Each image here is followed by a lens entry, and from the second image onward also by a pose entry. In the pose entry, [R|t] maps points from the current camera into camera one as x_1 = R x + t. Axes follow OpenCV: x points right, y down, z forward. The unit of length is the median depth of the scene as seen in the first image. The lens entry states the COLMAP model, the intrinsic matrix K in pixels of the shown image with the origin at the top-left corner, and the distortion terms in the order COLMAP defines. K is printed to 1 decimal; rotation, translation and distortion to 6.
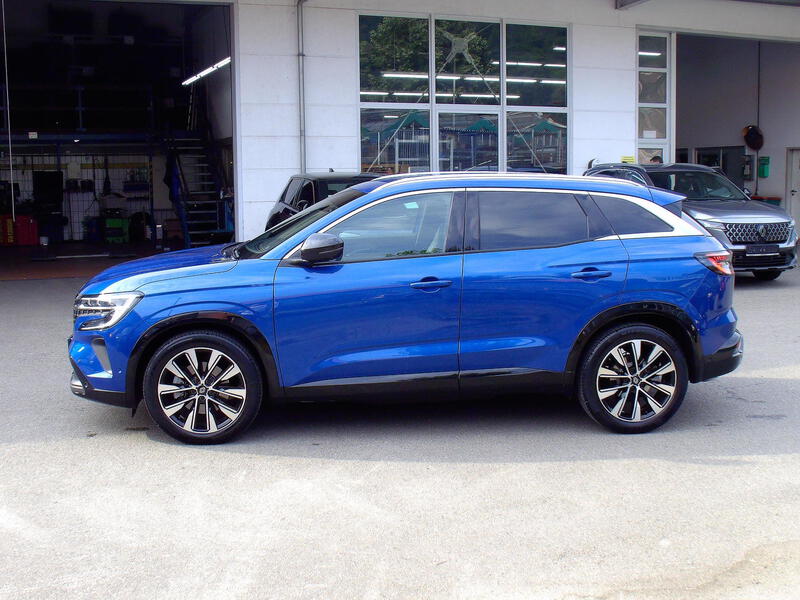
lens RADIAL K [[989.8, 0, 400.0], [0, 989.8, 300.0], [0, 0, 1]] dist [-0.203572, 0.305198]
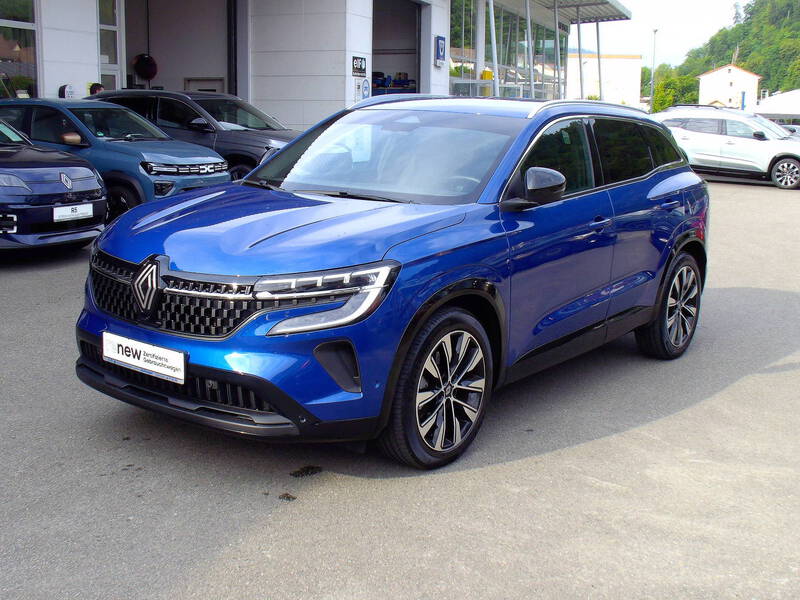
lens RADIAL K [[989.8, 0, 400.0], [0, 989.8, 300.0], [0, 0, 1]] dist [-0.203572, 0.305198]
pose [[0.680902, -0.116365, 0.723071, -0.738269], [0.066481, 0.993041, 0.097208, -0.046189], [-0.729351, -0.018119, 0.683900, 0.530823]]
